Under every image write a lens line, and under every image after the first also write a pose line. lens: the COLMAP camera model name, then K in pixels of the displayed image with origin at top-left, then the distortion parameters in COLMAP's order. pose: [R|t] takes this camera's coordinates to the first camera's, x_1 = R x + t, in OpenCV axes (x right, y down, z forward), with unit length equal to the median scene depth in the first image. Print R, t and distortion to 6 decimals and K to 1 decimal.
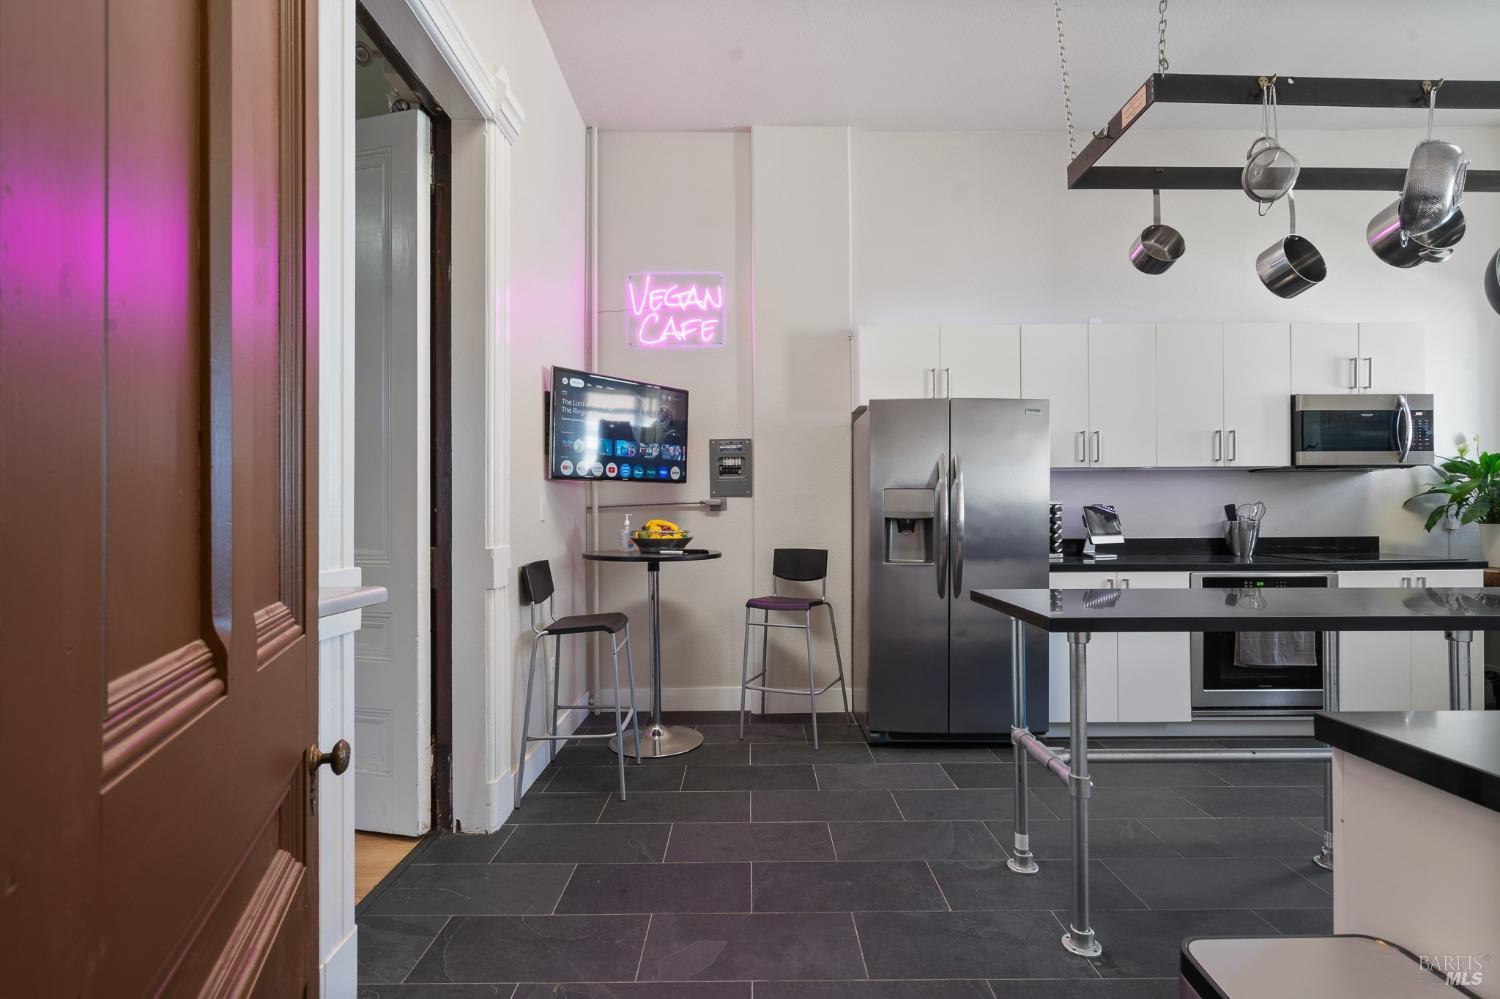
lens RADIAL K [[685.8, 0, 752.7], [0, 685.8, 508.8], [0, 0, 1]] dist [-0.003512, 0.003696]
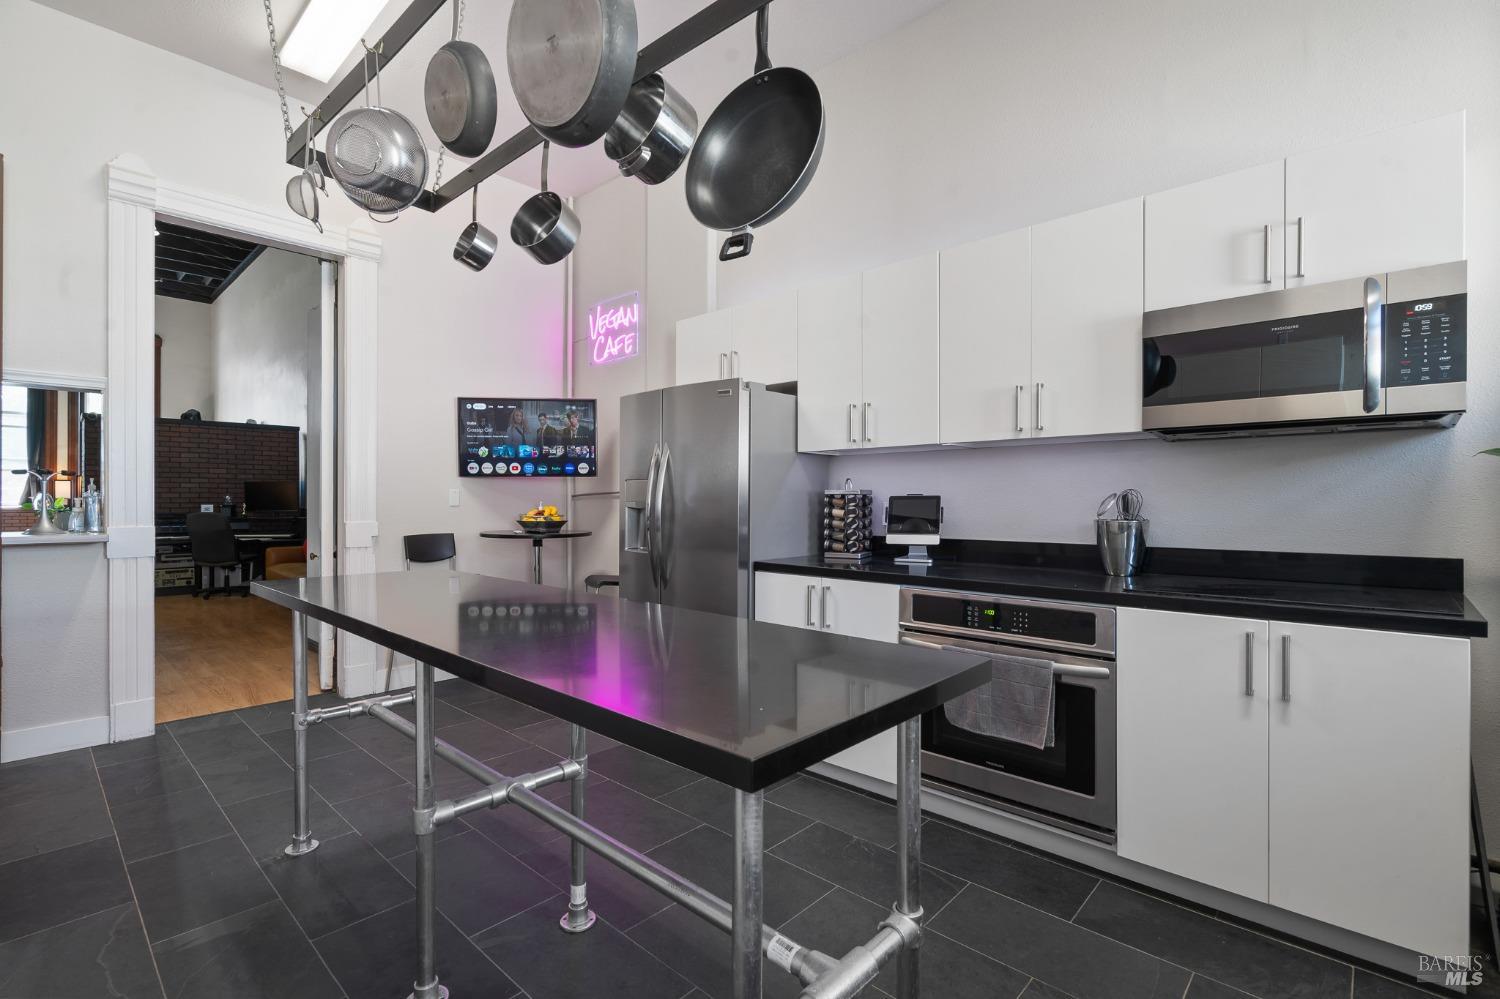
lens RADIAL K [[685.8, 0, 753.6], [0, 685.8, 502.5], [0, 0, 1]] dist [-0.003512, 0.003696]
pose [[0.728806, 0.008646, -0.684665, 0.941923], [-0.000044, 0.999921, 0.012580, -0.006607], [0.684720, -0.009139, 0.728749, 0.318891]]
